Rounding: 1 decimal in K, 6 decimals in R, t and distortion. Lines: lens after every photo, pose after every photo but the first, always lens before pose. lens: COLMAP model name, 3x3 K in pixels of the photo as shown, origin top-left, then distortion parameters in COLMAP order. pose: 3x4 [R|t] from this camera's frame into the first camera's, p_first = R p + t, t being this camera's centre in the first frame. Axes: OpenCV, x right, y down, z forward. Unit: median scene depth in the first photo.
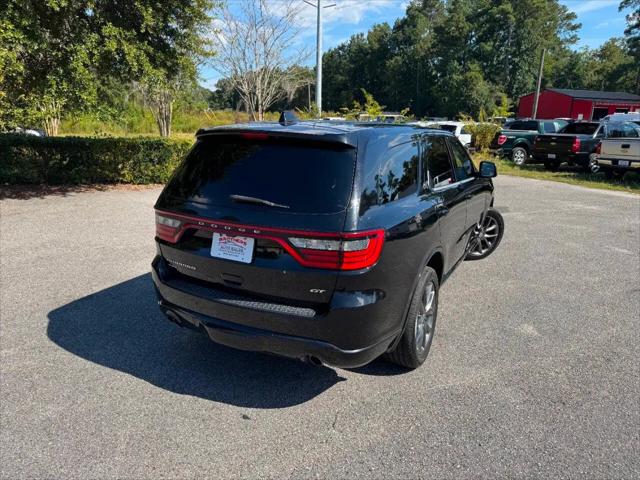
lens RADIAL K [[455.0, 0, 317.7], [0, 455.0, 233.7], [0, 0, 1]] dist [0.019901, -0.023991]
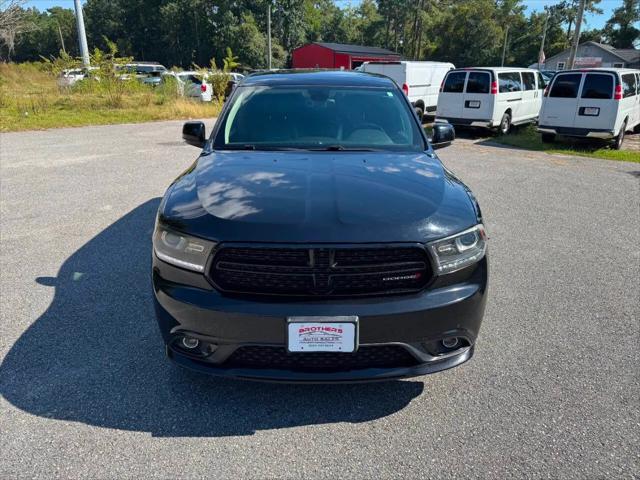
lens RADIAL K [[455.0, 0, 322.9], [0, 455.0, 234.8], [0, 0, 1]] dist [0.019901, -0.023991]
pose [[0.911663, -0.139628, 0.386490, 0.108473], [0.101230, 0.987829, 0.118092, 0.040458], [-0.398275, -0.068536, 0.914702, -0.141013]]
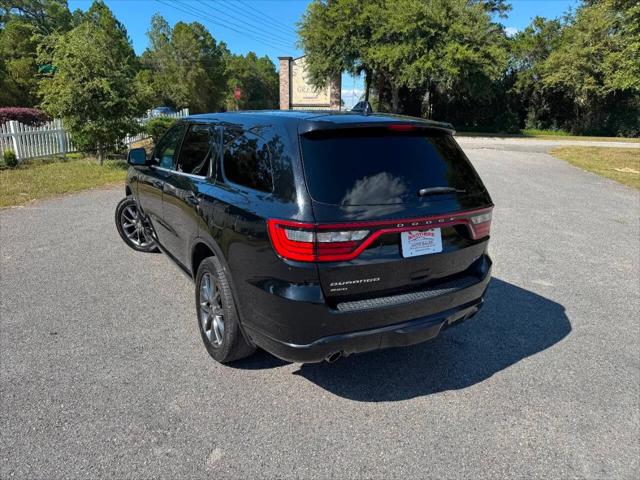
lens RADIAL K [[455.0, 0, 321.9], [0, 455.0, 240.3], [0, 0, 1]] dist [0.019901, -0.023991]
pose [[0.623235, -0.210751, 0.753101, -0.152621], [0.180837, 0.975741, 0.123402, -0.019292], [-0.760839, 0.059280, 0.646228, 0.074733]]
